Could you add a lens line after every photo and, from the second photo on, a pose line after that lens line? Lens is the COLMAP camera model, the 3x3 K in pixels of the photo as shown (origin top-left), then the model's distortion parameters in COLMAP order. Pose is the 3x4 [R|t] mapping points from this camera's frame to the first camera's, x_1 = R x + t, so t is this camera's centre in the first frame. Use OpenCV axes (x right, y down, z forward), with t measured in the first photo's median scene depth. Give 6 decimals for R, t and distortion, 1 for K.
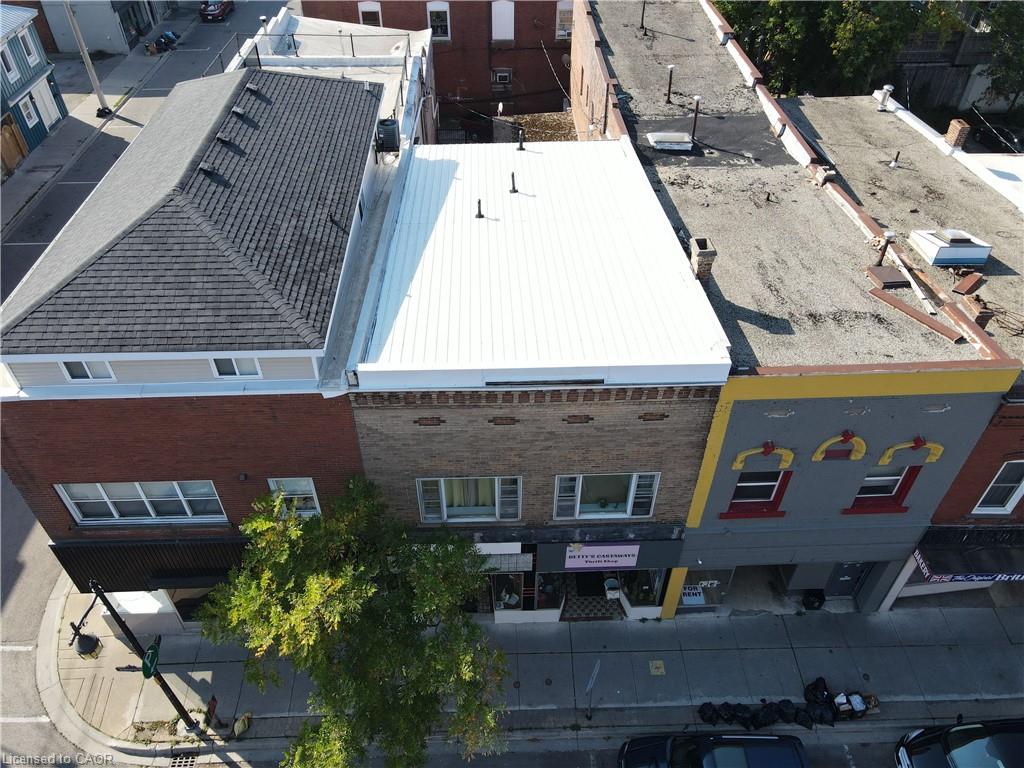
lens RADIAL K [[753.8, 0, 512.0], [0, 753.8, 386.5], [0, 0, 1]] dist [0.017480, -0.003746]
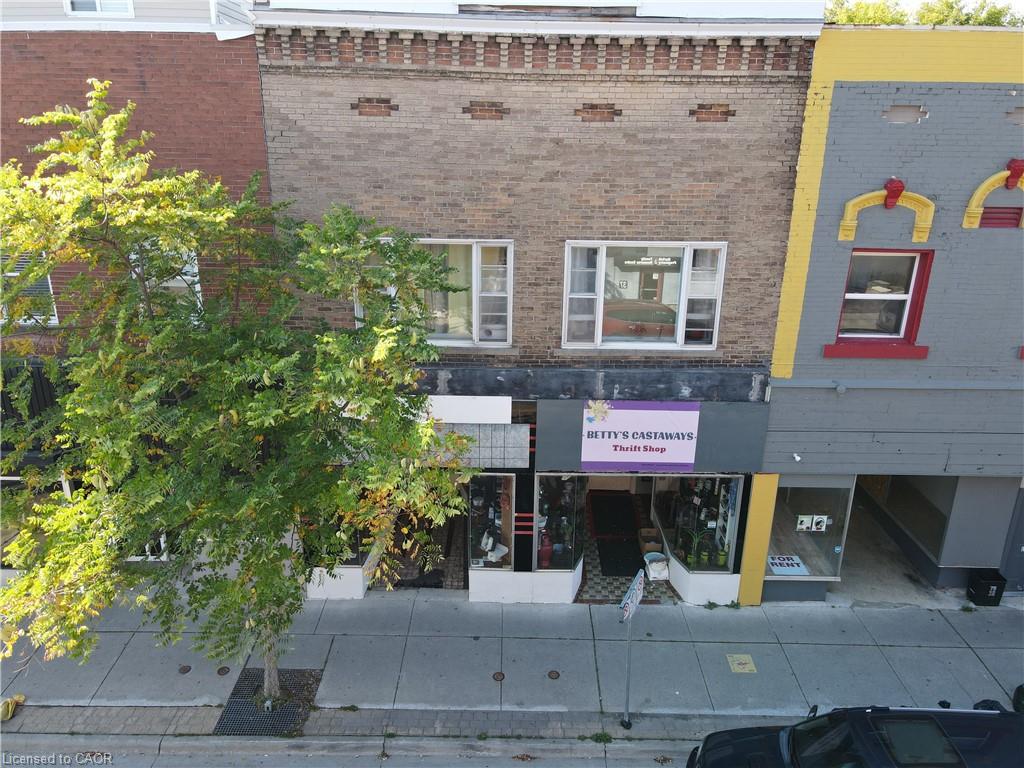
lens RADIAL K [[753.8, 0, 511.2], [0, 753.8, 384.3], [0, 0, 1]] dist [0.017480, -0.003746]
pose [[0.999229, 0.021079, -0.033123, 0.033003], [-0.032547, 0.916547, -0.398601, 0.455818], [0.021956, 0.399371, 0.916526, 0.417504]]
